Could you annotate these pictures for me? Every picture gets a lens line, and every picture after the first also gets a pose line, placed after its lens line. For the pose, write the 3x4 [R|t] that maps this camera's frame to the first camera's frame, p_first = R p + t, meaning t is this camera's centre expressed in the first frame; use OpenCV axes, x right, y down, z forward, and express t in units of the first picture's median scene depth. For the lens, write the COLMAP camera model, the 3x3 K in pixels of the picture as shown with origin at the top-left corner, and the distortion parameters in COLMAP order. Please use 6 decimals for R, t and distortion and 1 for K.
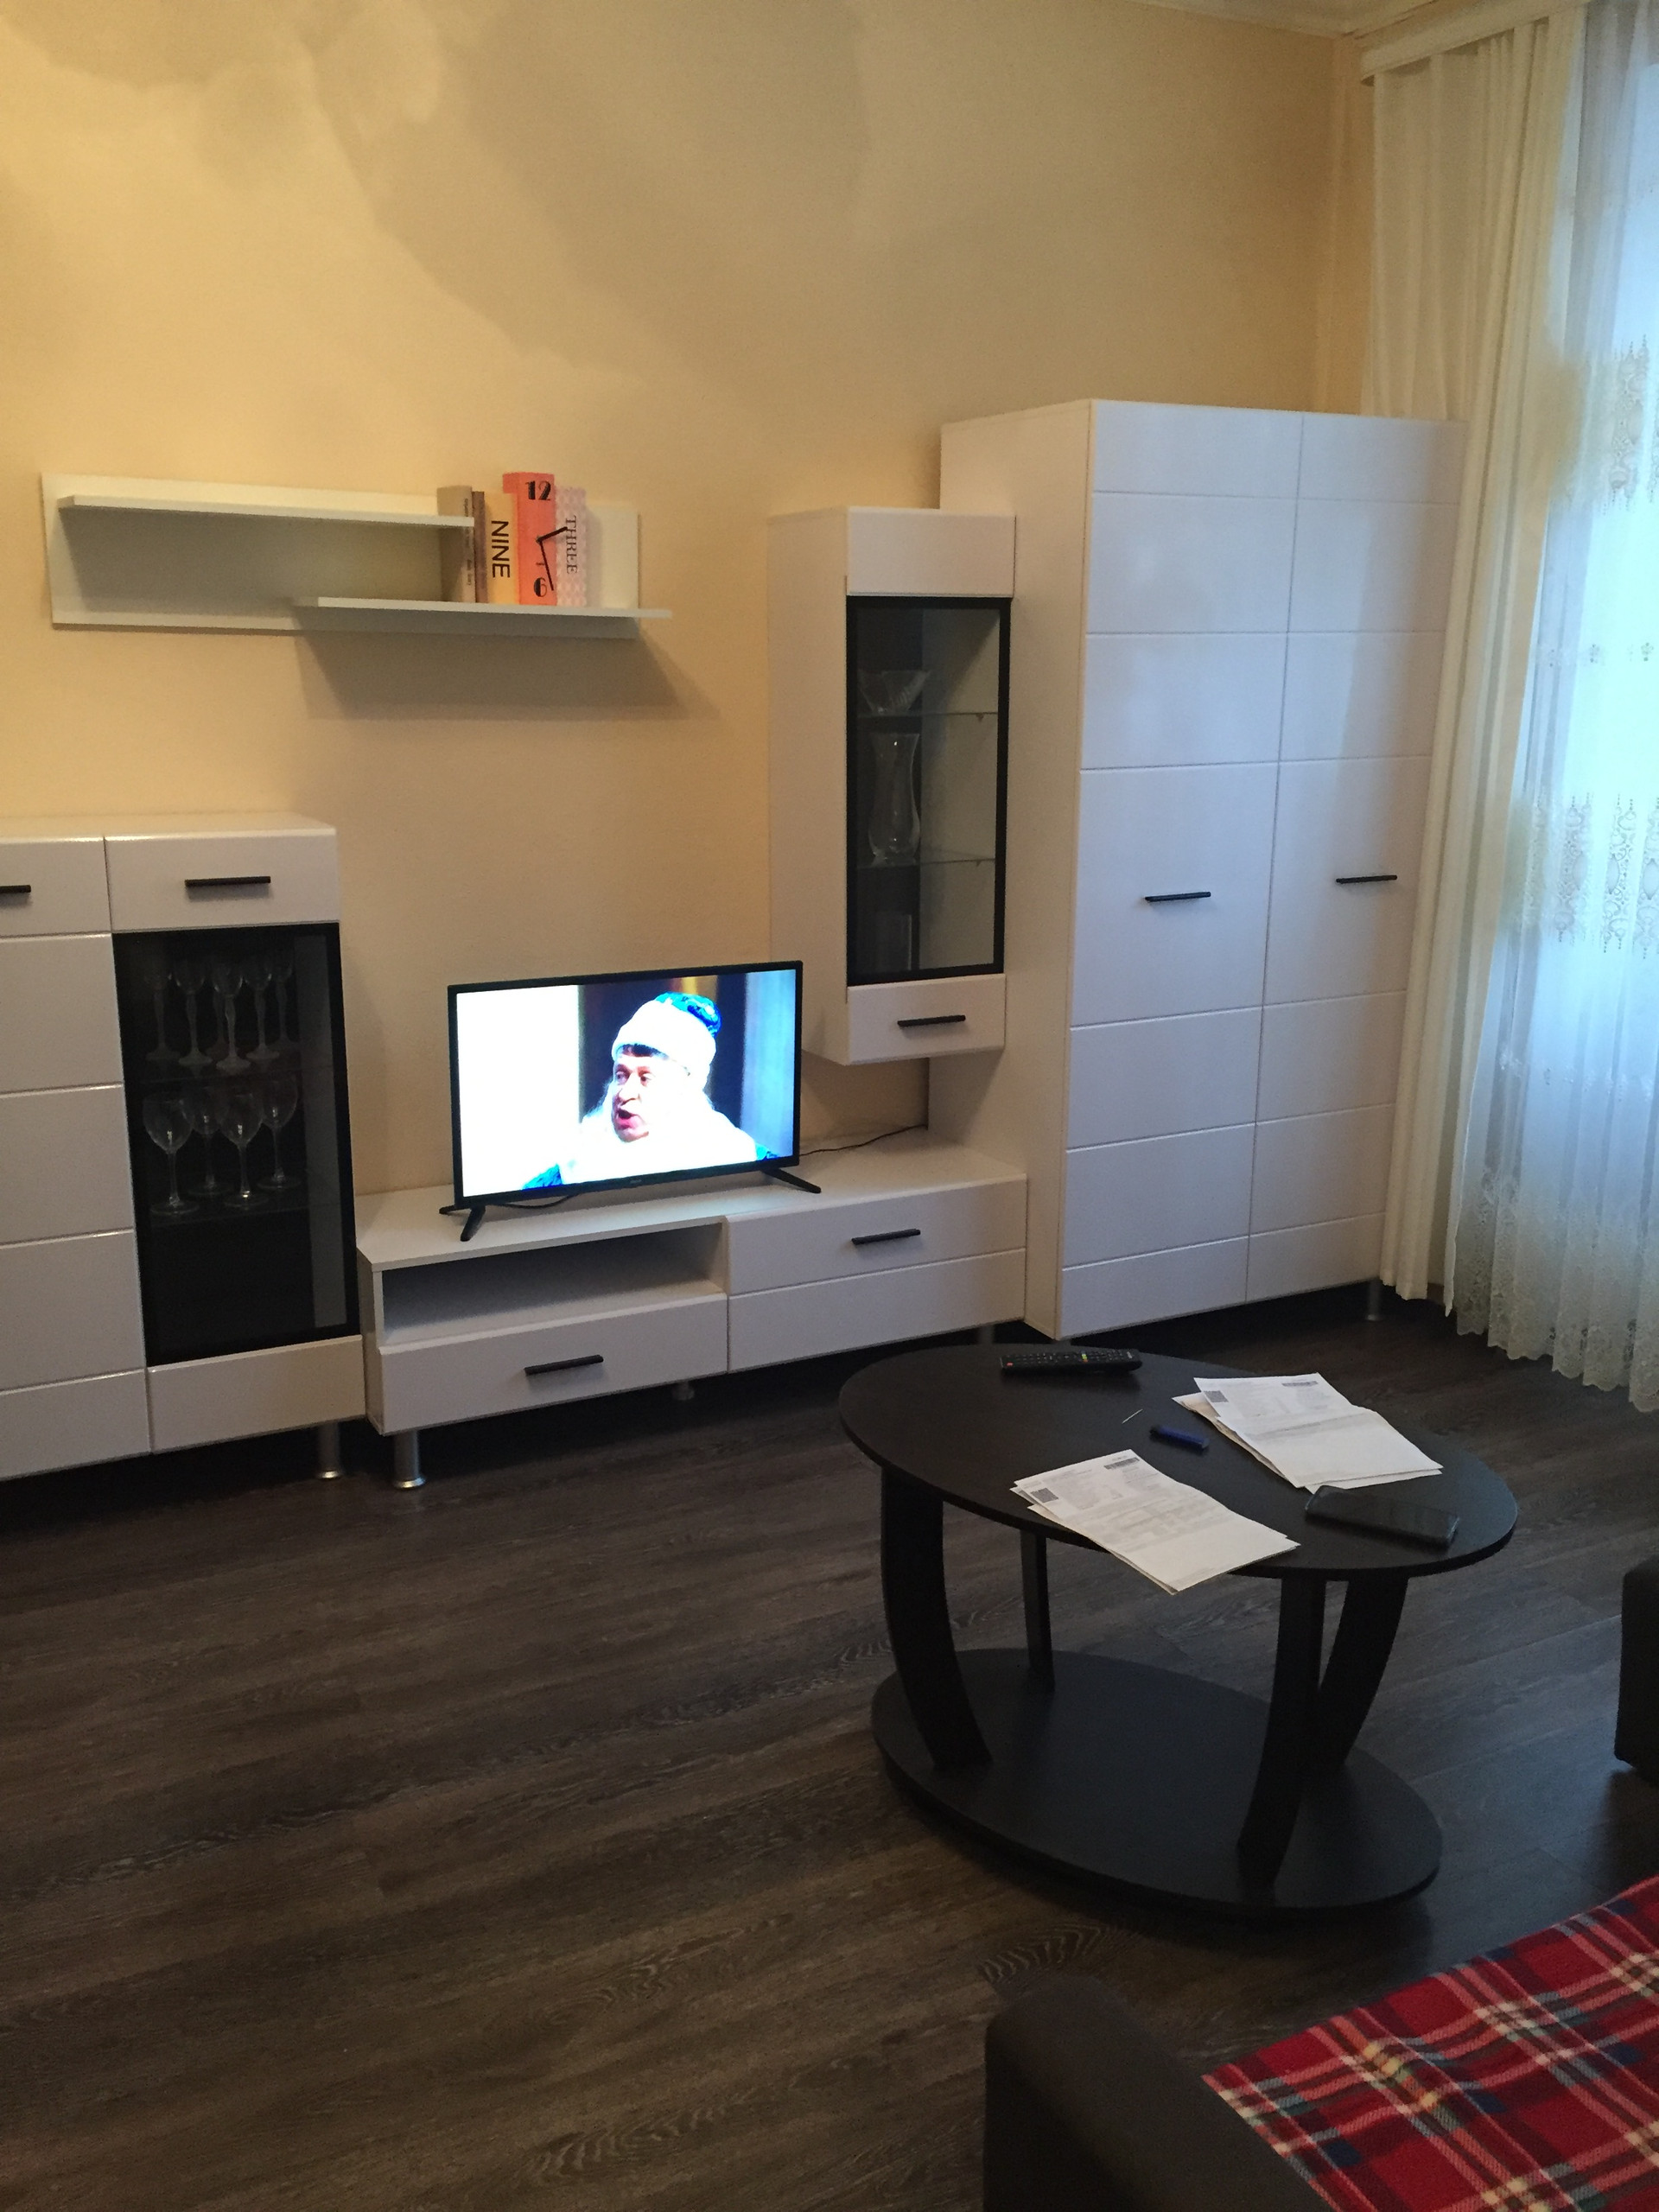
lens RADIAL K [[1885.2, 0, 827.2], [0, 1885.2, 1104.9], [0, 0, 1]] dist [0.083048, -0.083736]
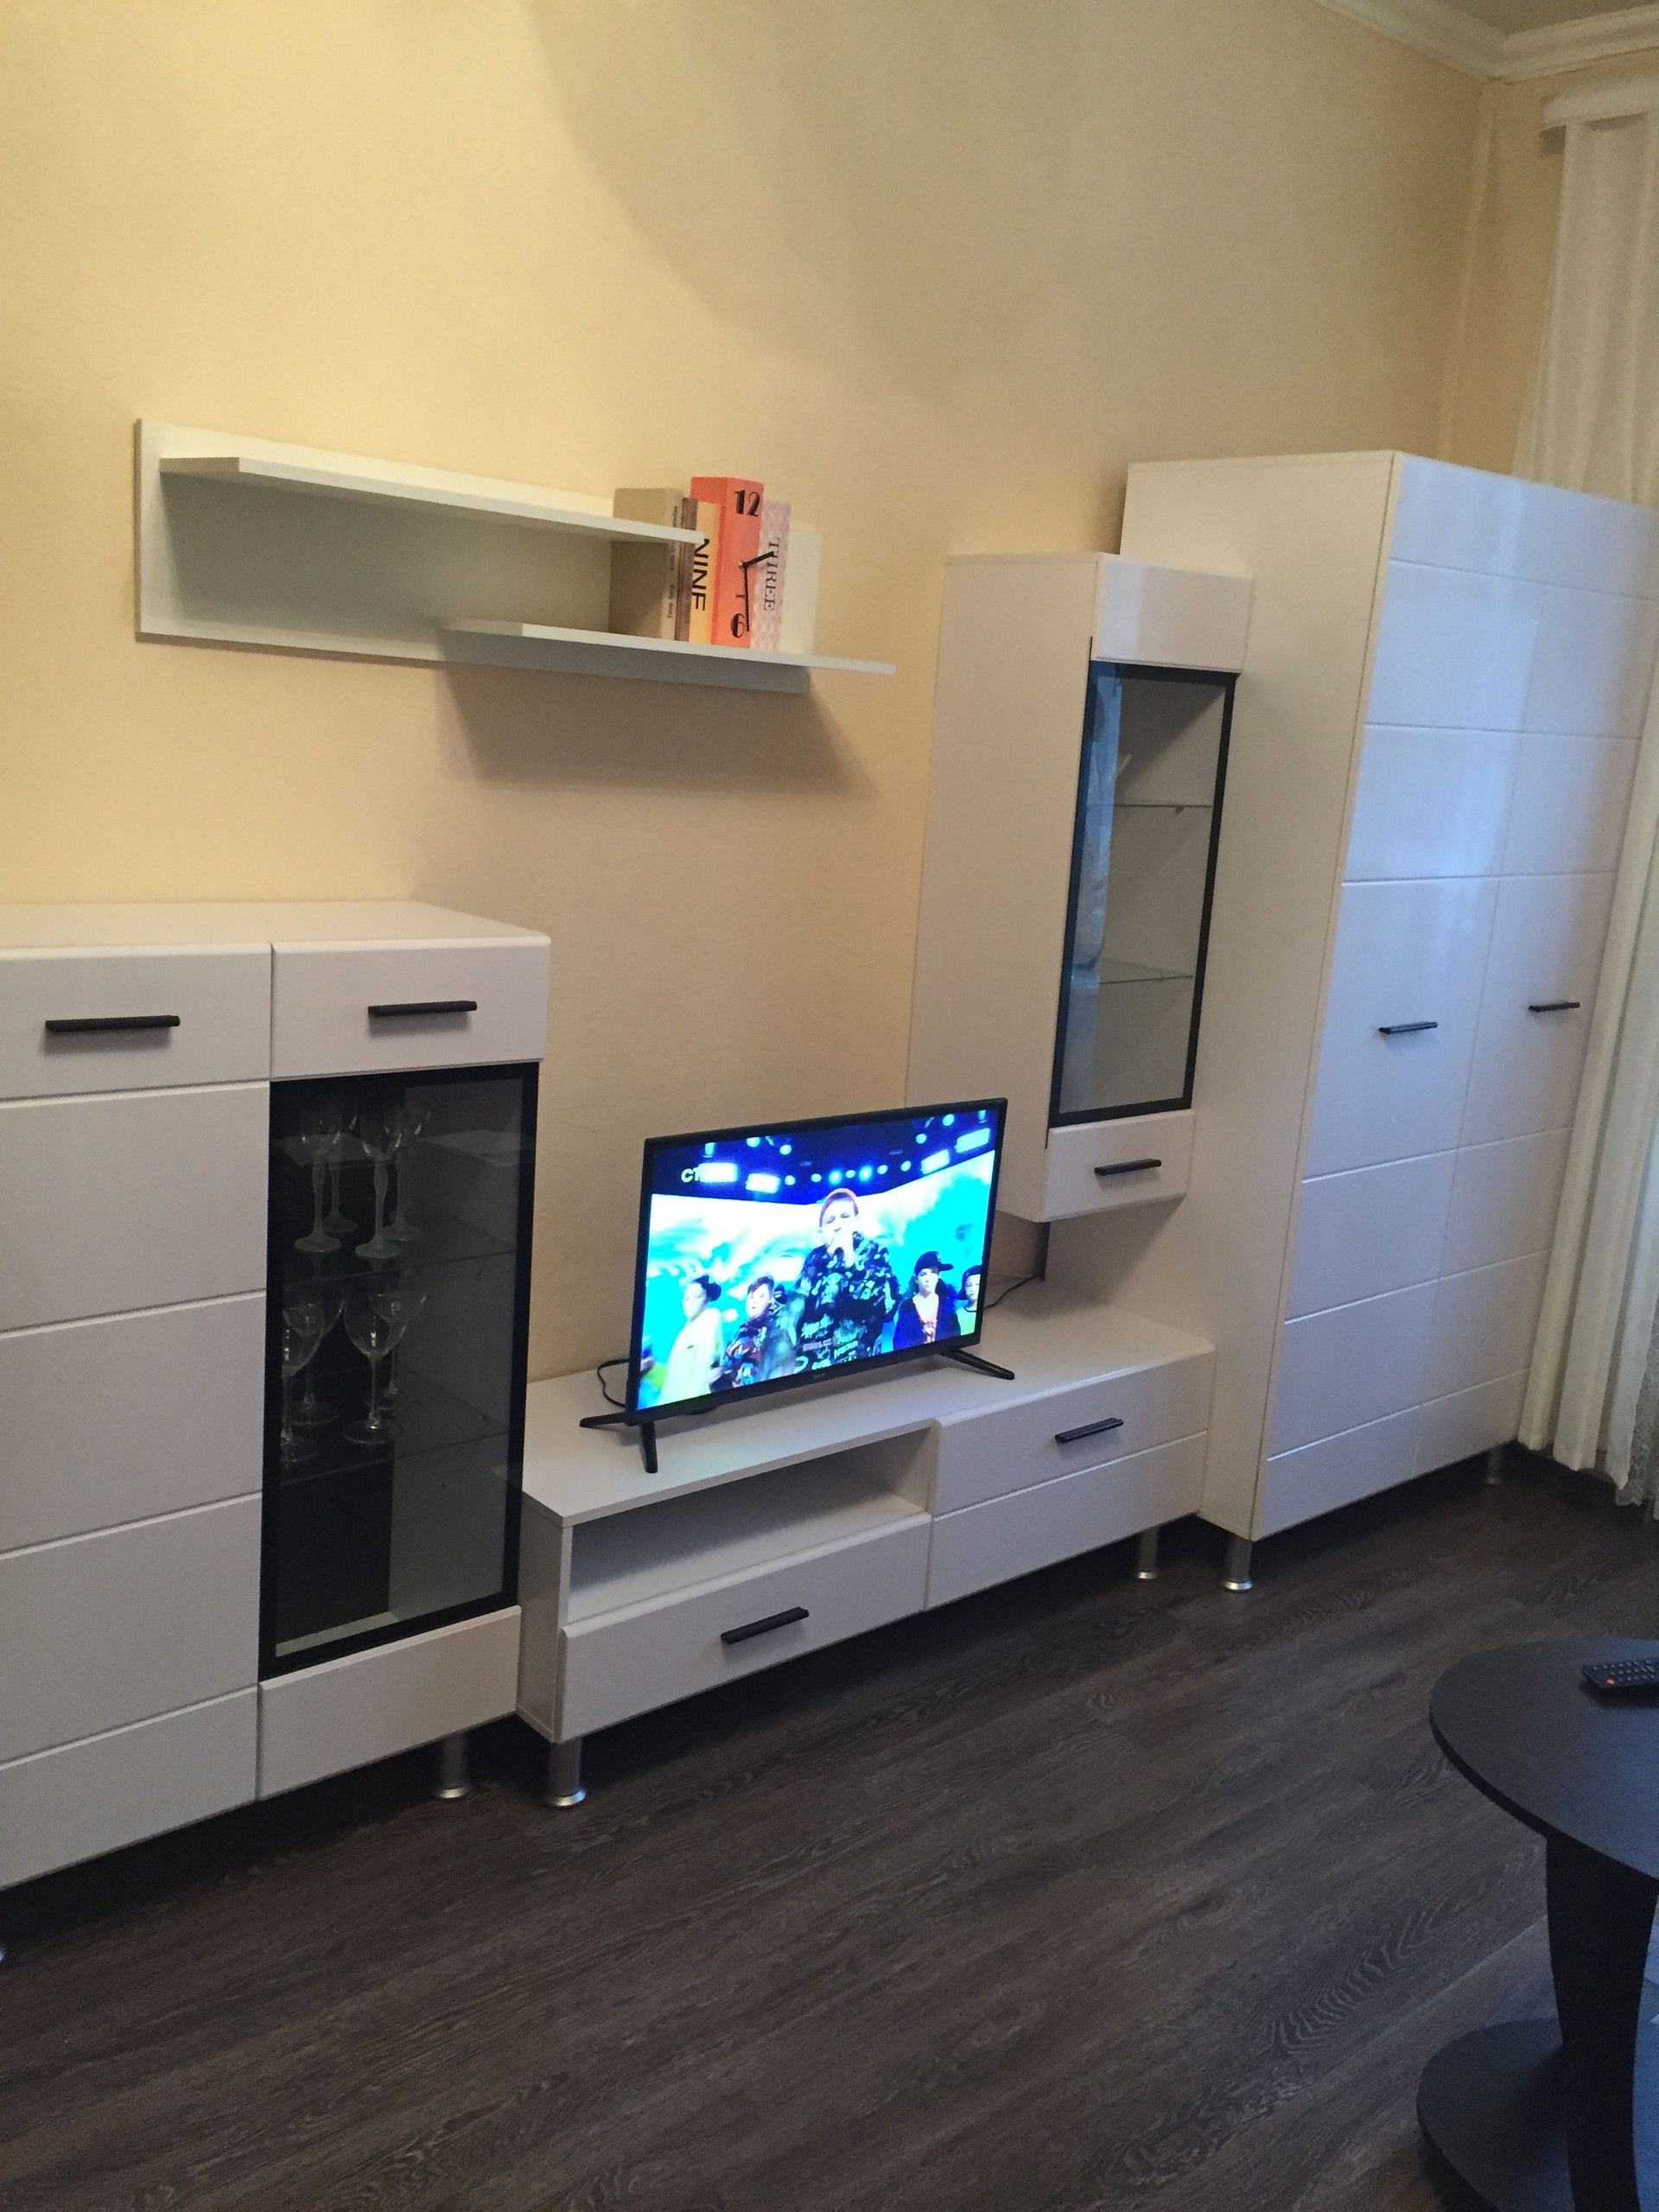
lens RADIAL K [[1885.2, 0, 832.5], [0, 1885.2, 1112.1], [0, 0, 1]] dist [0.083048, -0.083736]
pose [[0.969378, 0.008646, 0.245423, -0.306052], [-0.005034, 0.999870, -0.015339, -0.061170], [-0.245523, 0.013633, 0.969295, 0.239429]]
